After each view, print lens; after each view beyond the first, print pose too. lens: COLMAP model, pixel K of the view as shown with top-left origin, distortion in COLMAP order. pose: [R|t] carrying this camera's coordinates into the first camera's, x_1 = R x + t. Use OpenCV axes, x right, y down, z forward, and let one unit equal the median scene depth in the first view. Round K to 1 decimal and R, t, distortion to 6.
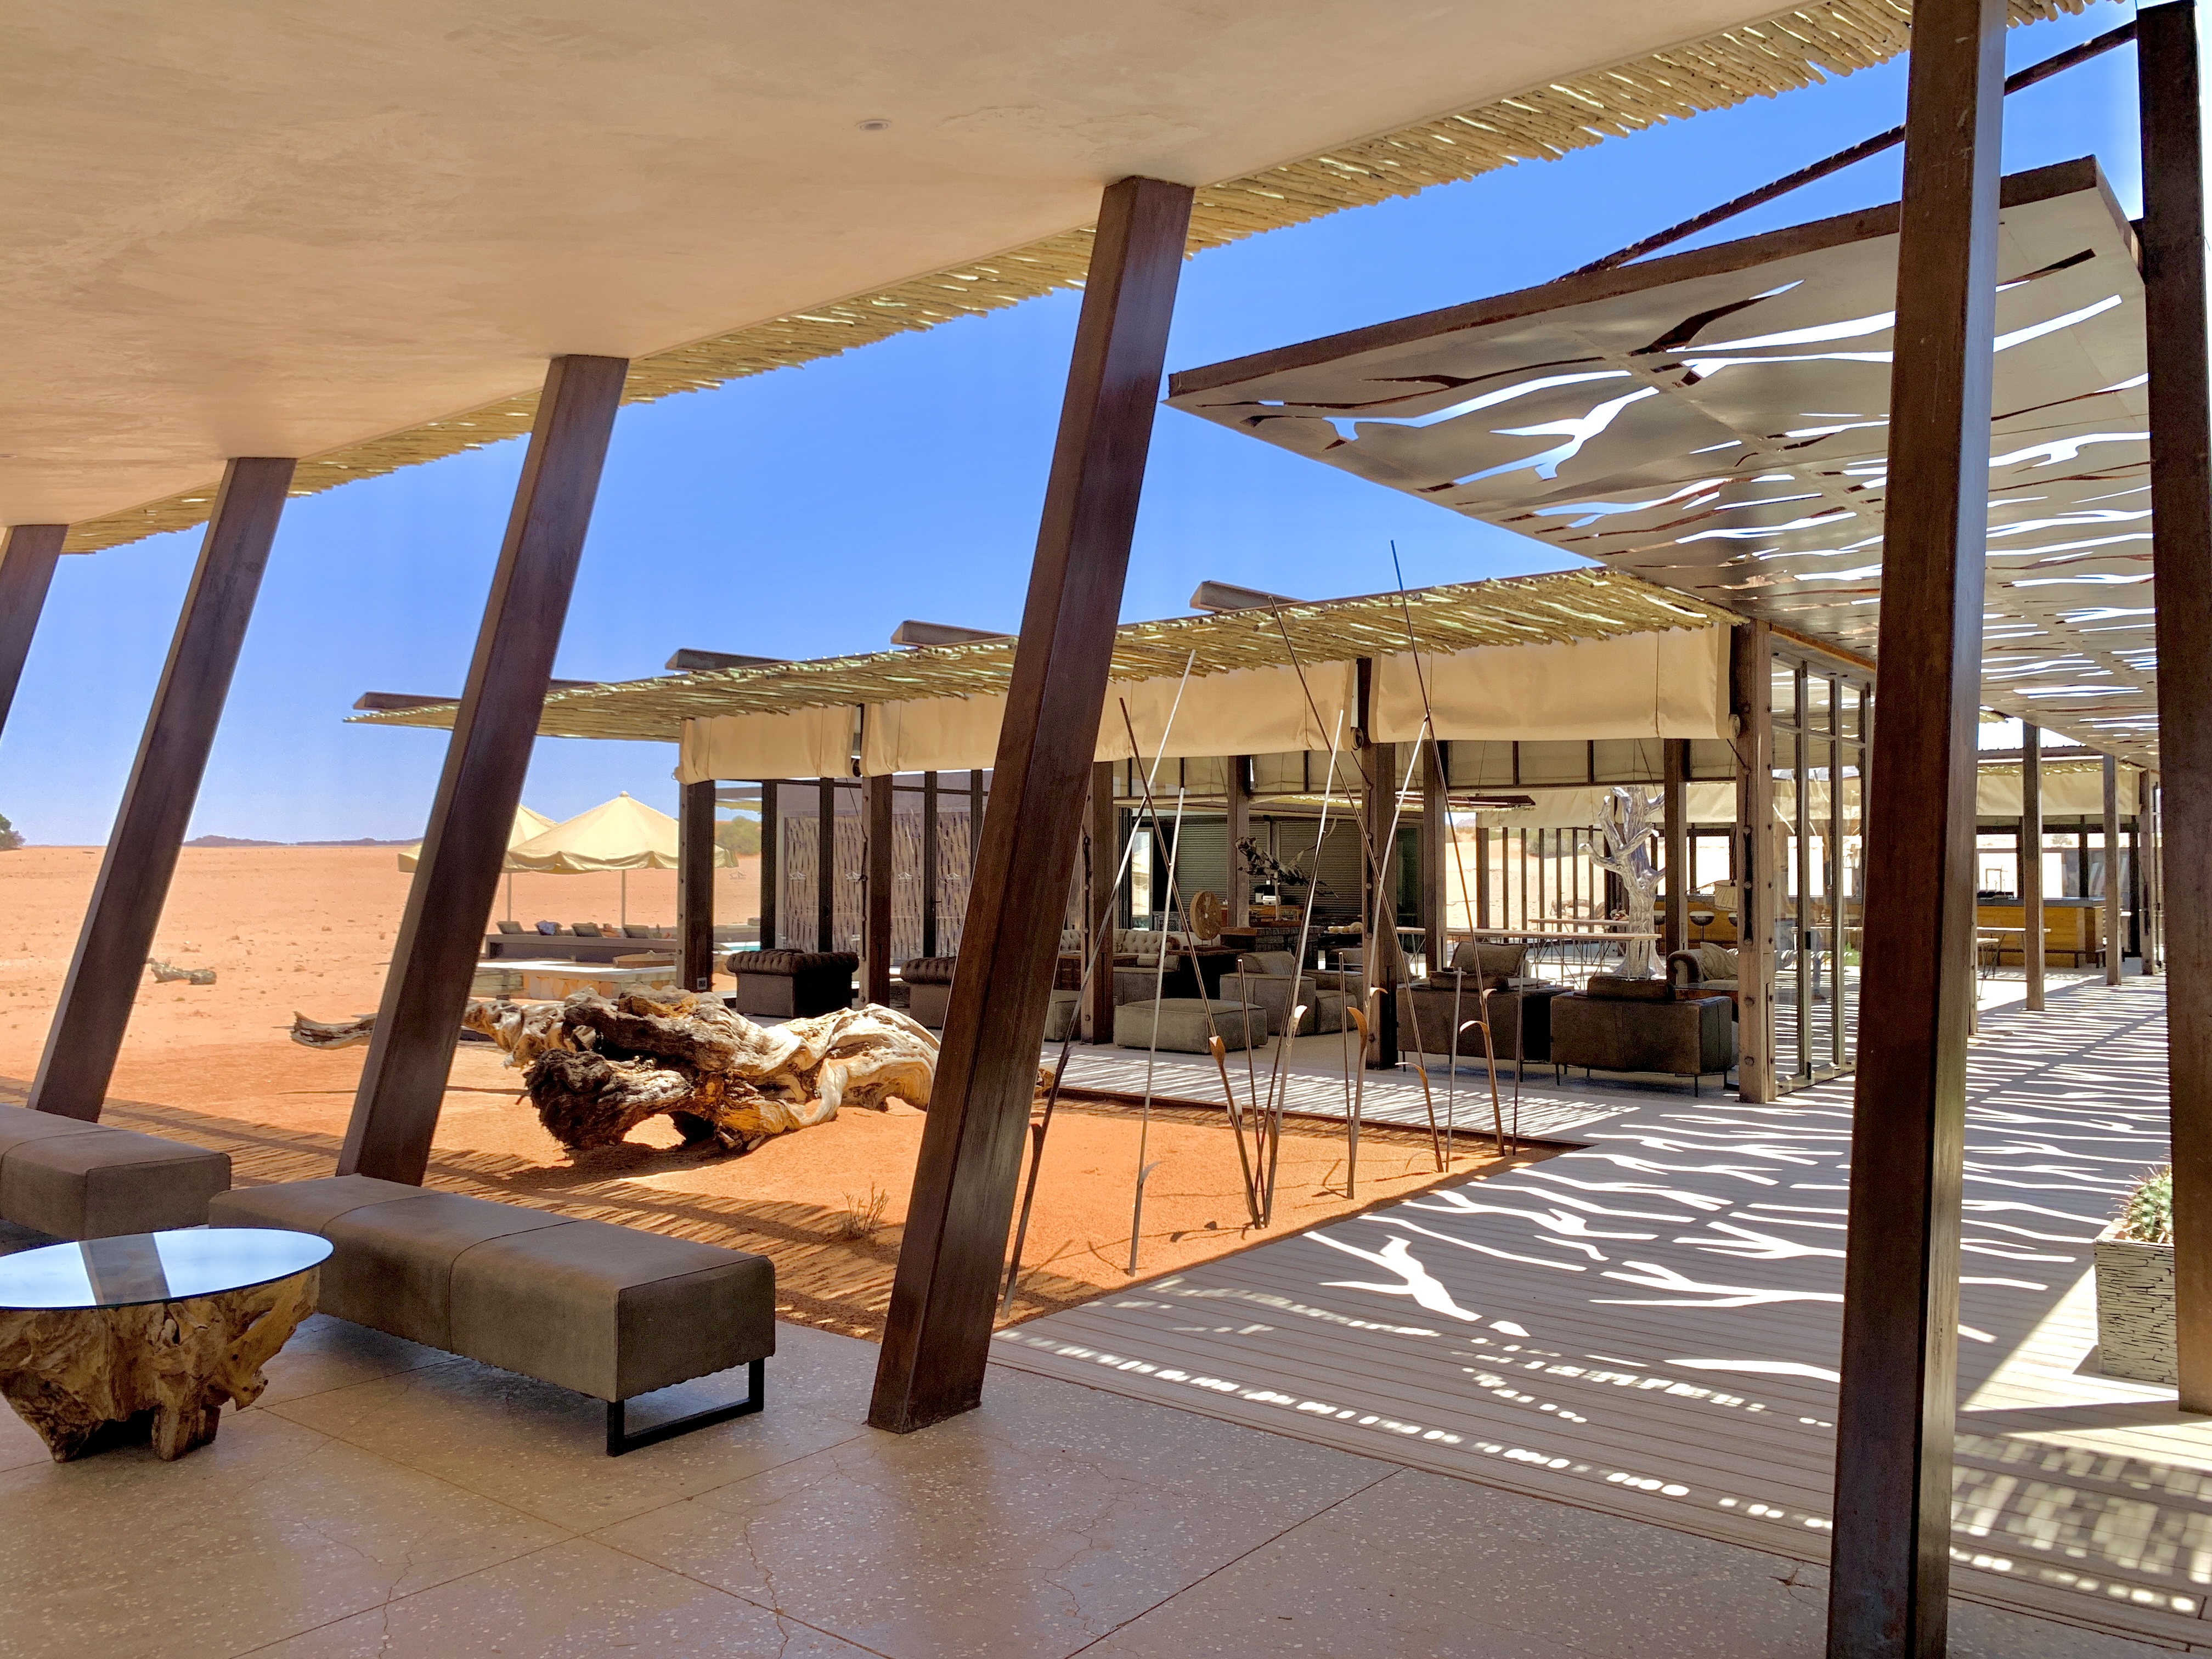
lens RADIAL K [[1697.7, 0, 1099.6], [0, 1697.7, 814.4], [0, 0, 1]] dist [0.038554, -0.043523]
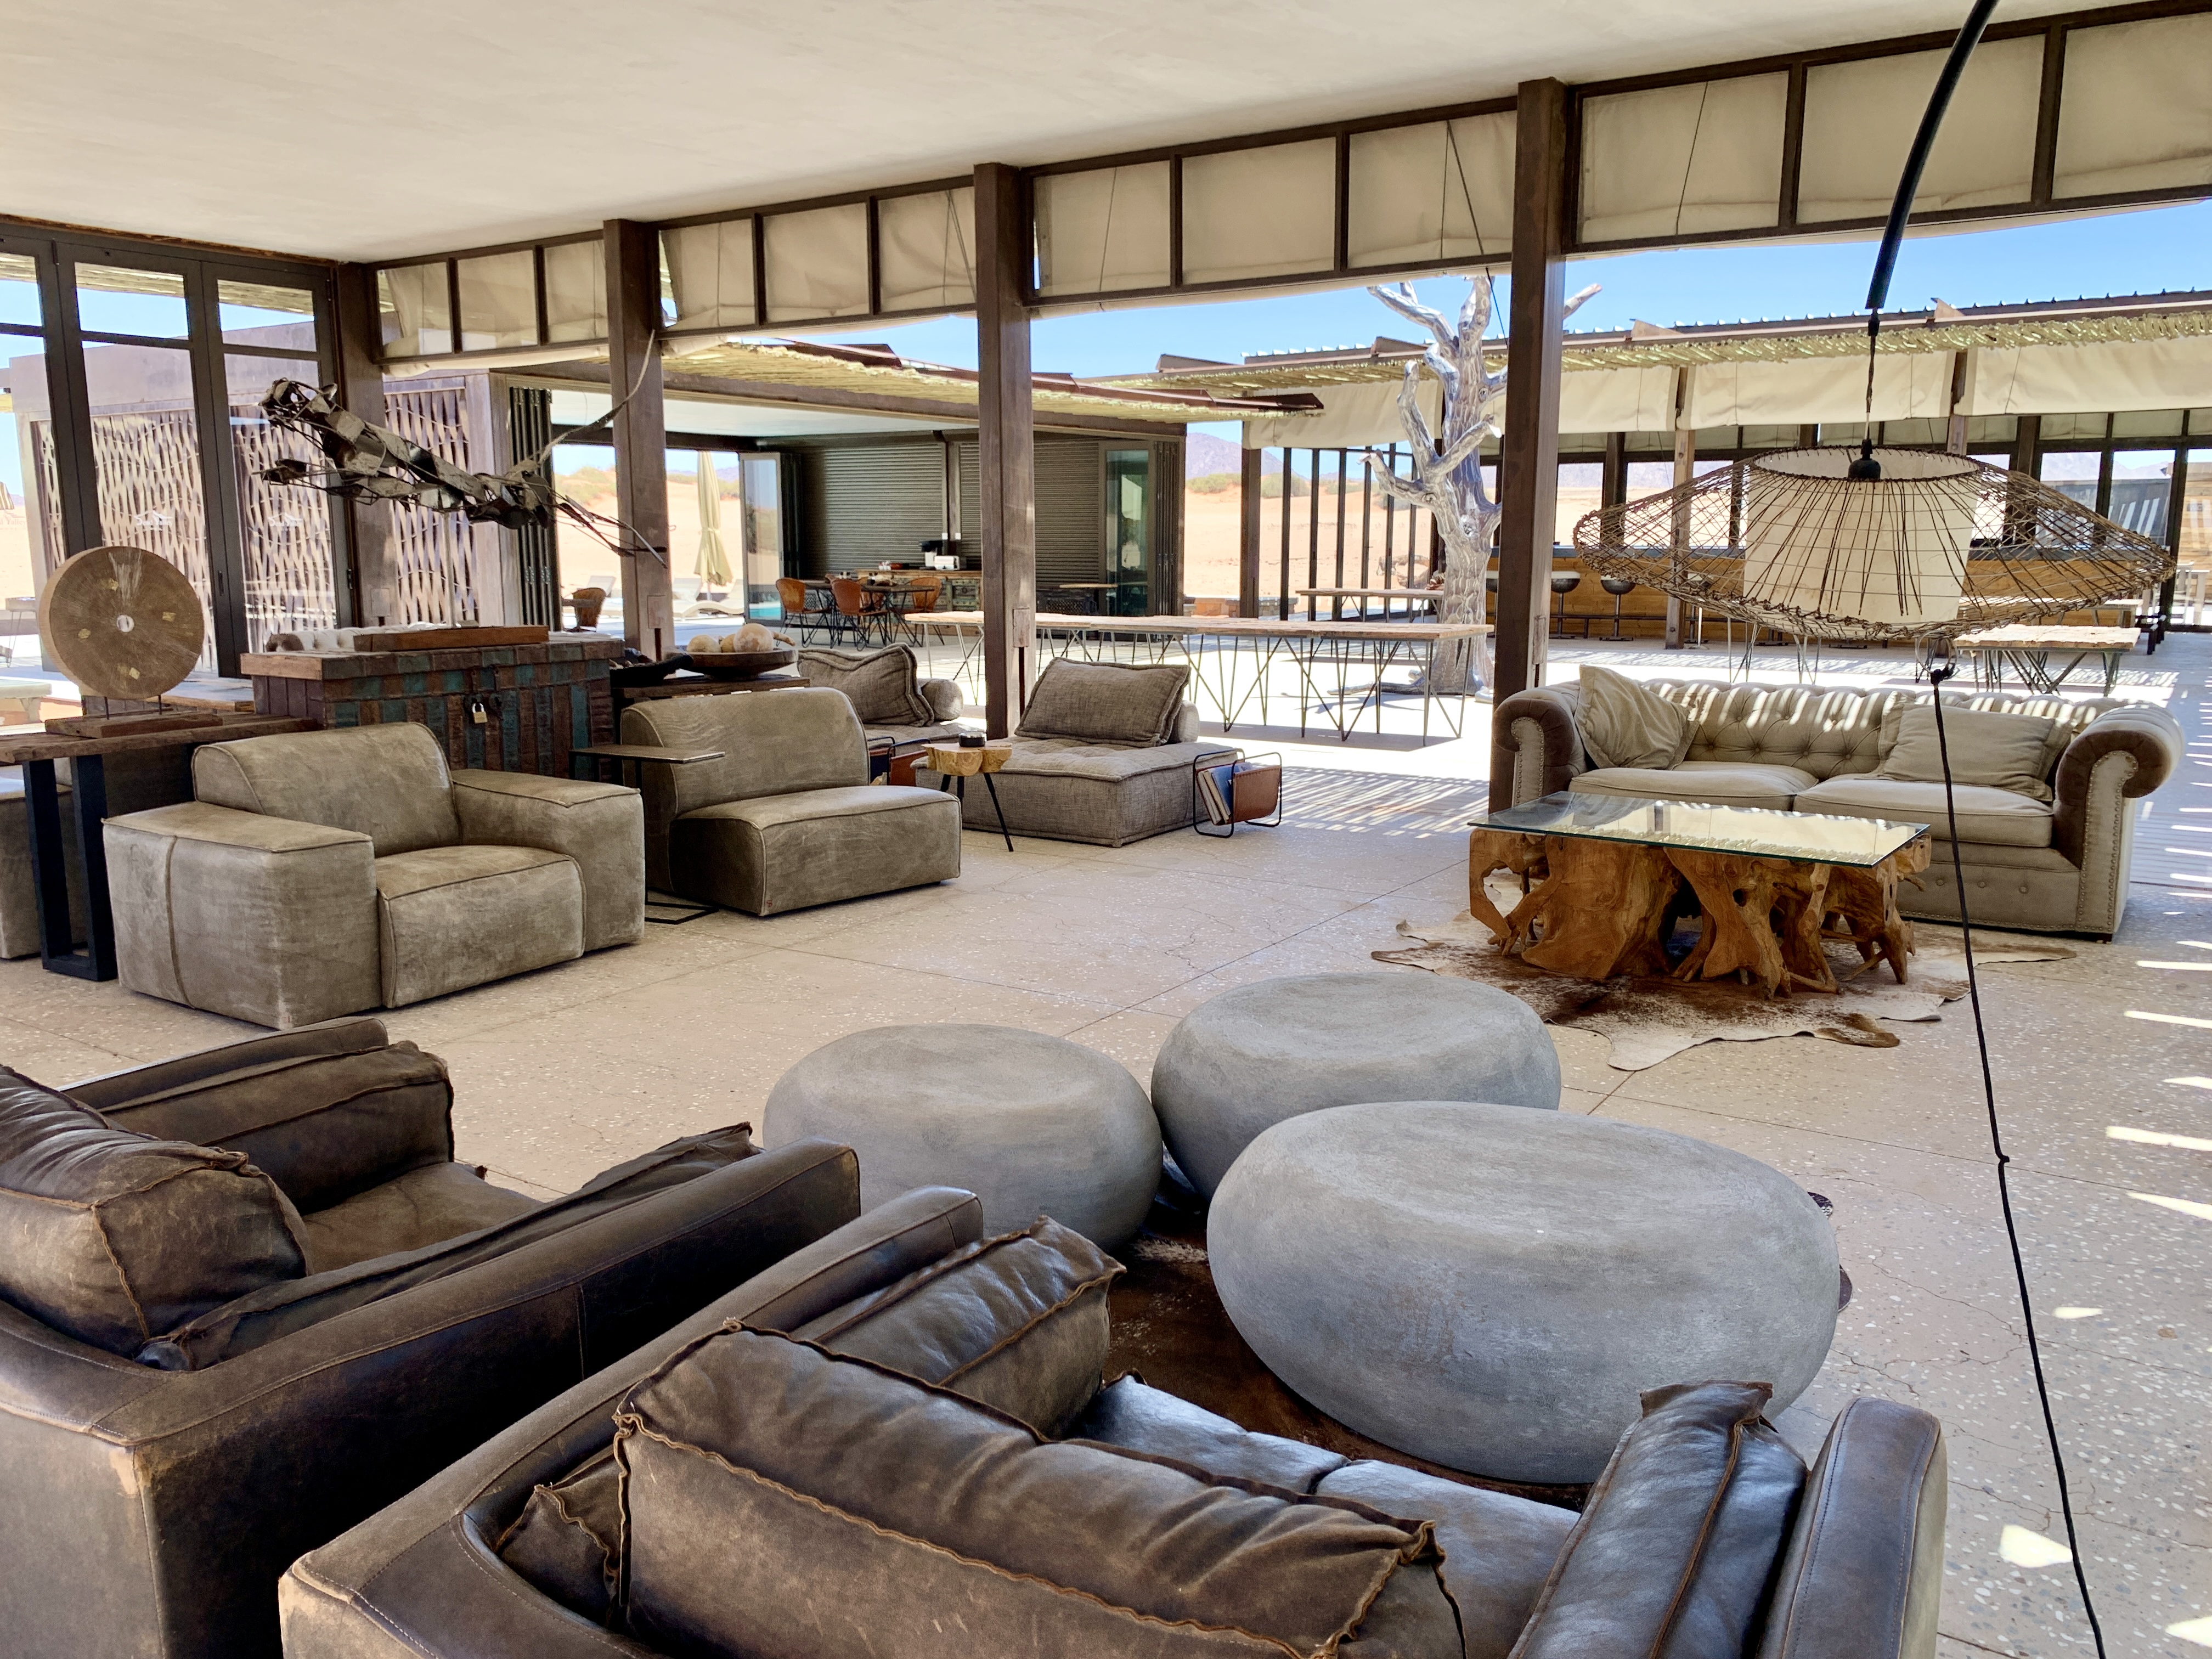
lens RADIAL K [[1697.7, 0, 1114.5], [0, 1697.7, 835.5], [0, 0, 1]] dist [0.038554, -0.043523]
pose [[0.995899, -0.023623, 0.087338, 0.113305], [0.004751, 0.977636, 0.210250, 0.015908], [-0.090352, -0.208972, 0.973739, 0.334040]]
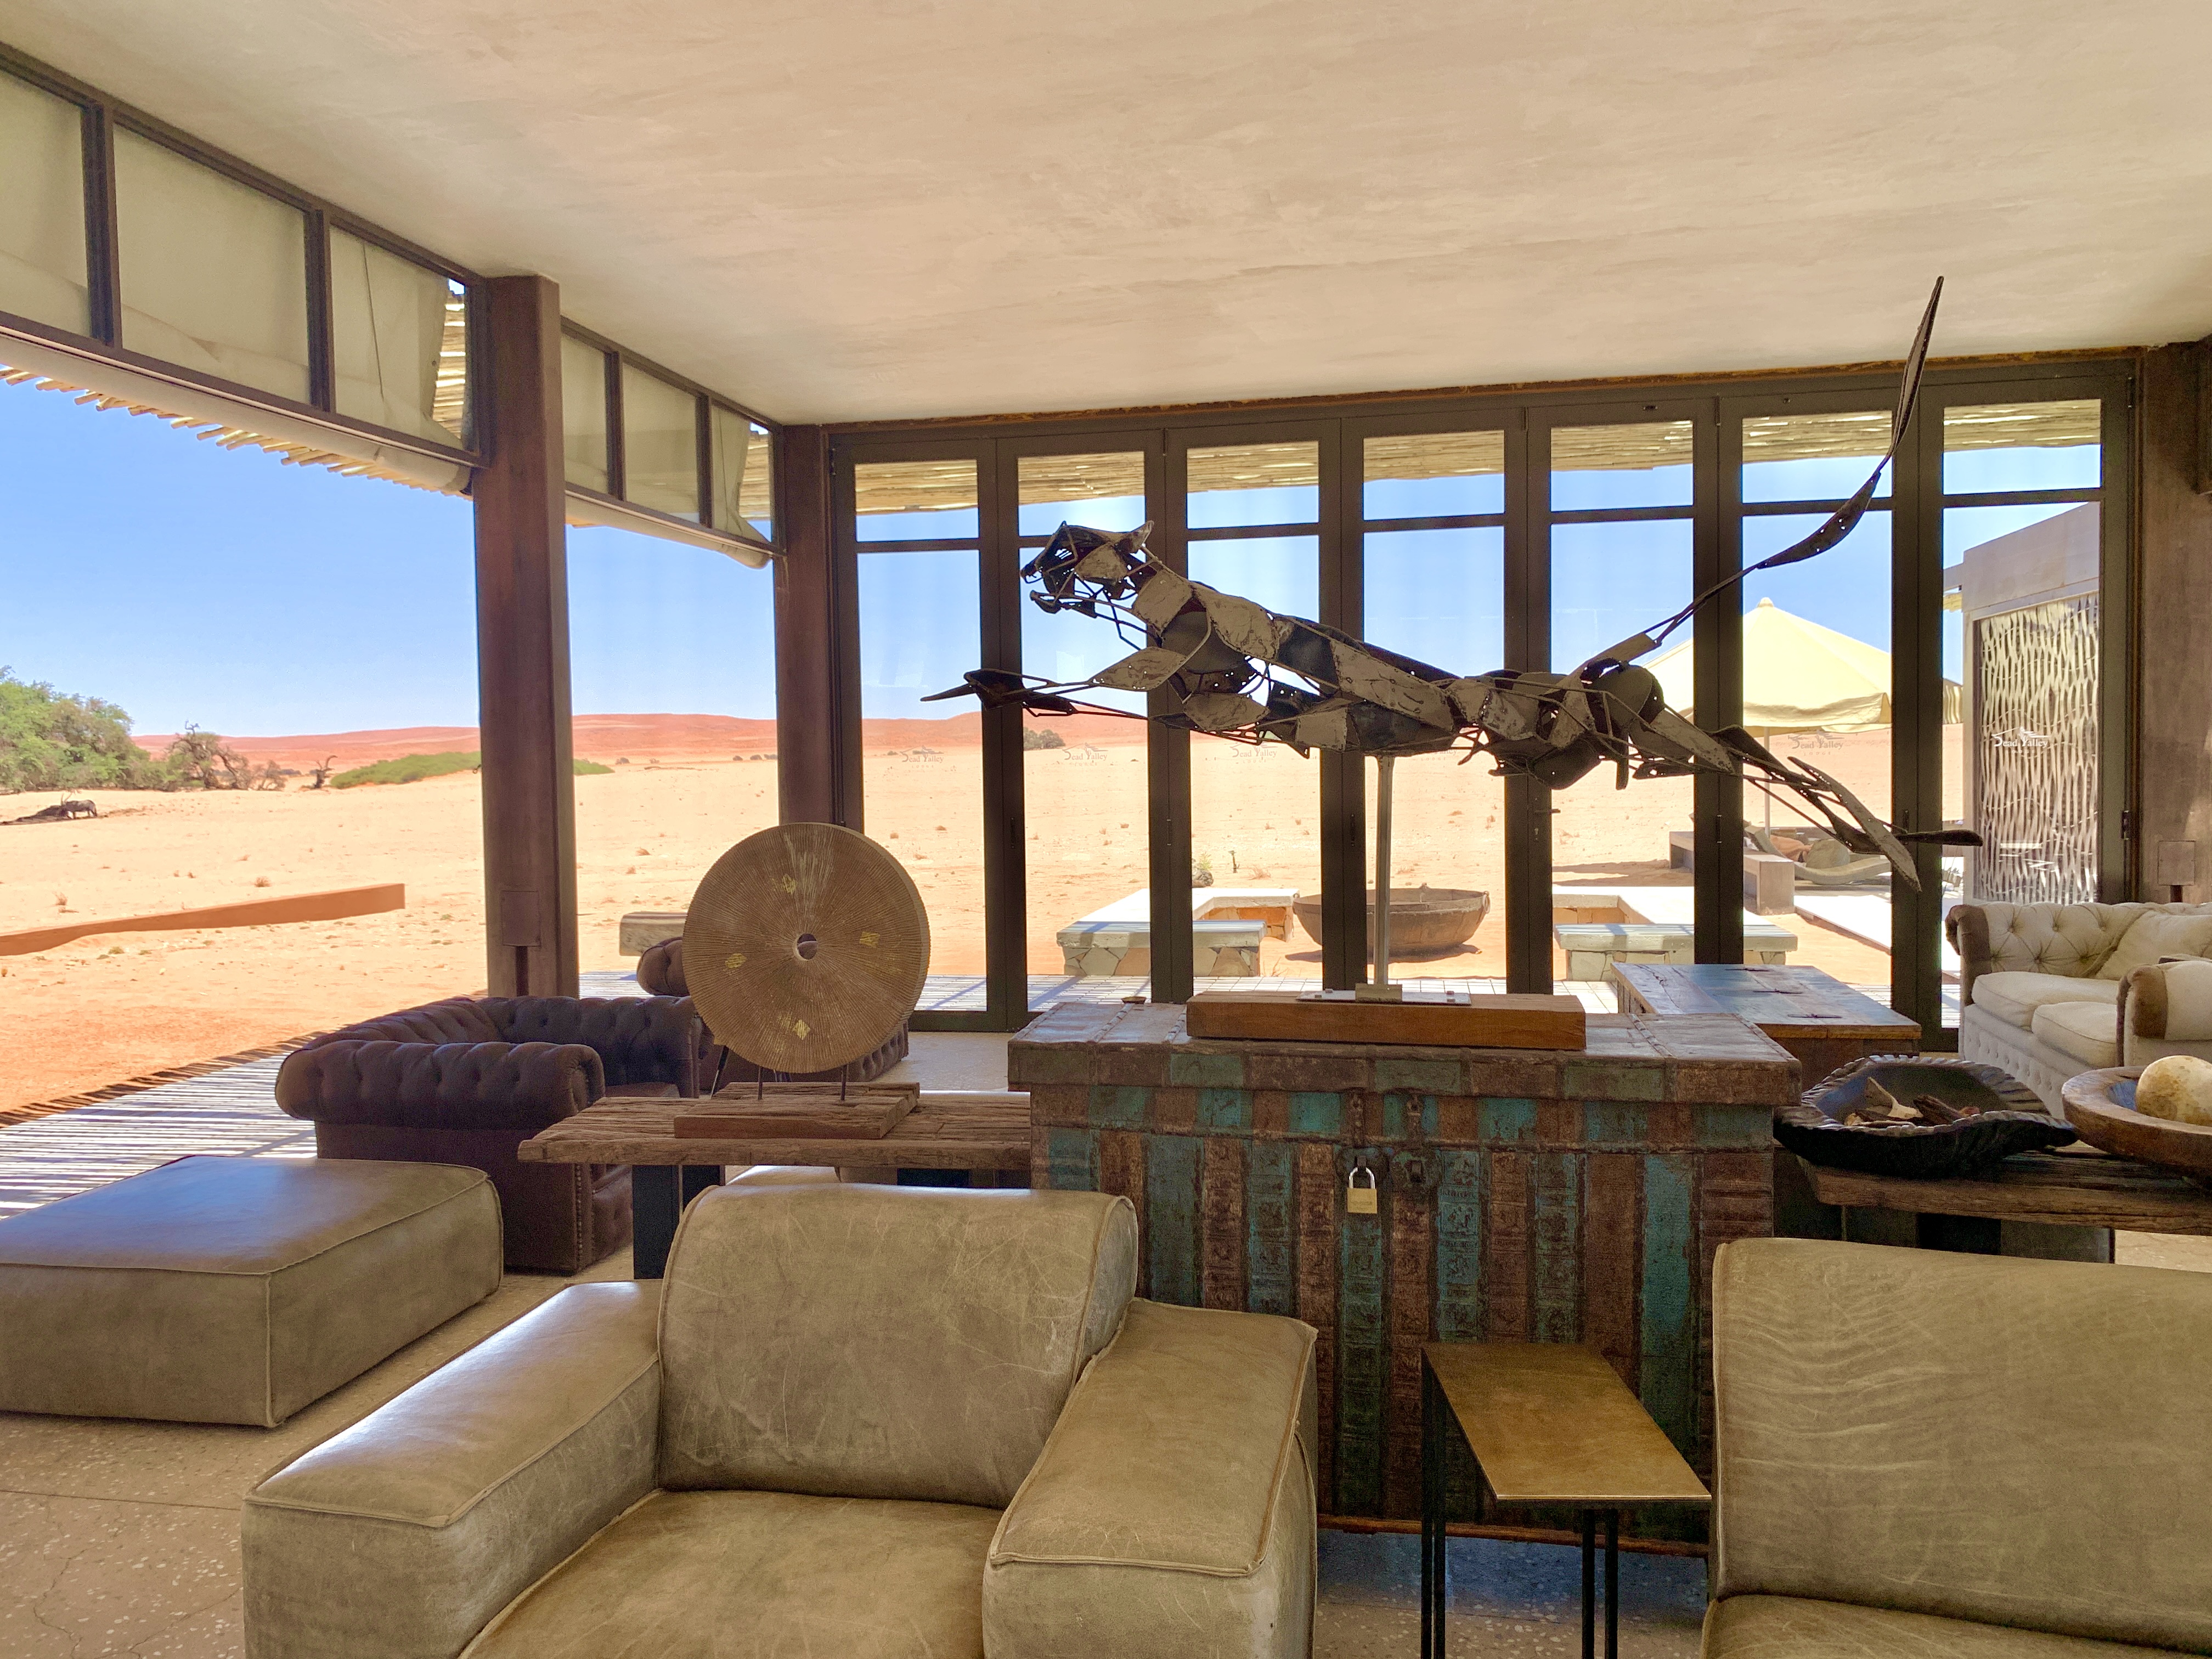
lens RADIAL K [[1697.7, 0, 1071.8], [0, 1697.7, 798.9], [0, 0, 1]] dist [0.038554, -0.043523]
pose [[0.444487, 0.013563, -0.895683, 0.157121], [0.048637, 0.998045, 0.039249, 0.021872], [0.894464, -0.061009, 0.442959, 0.704768]]
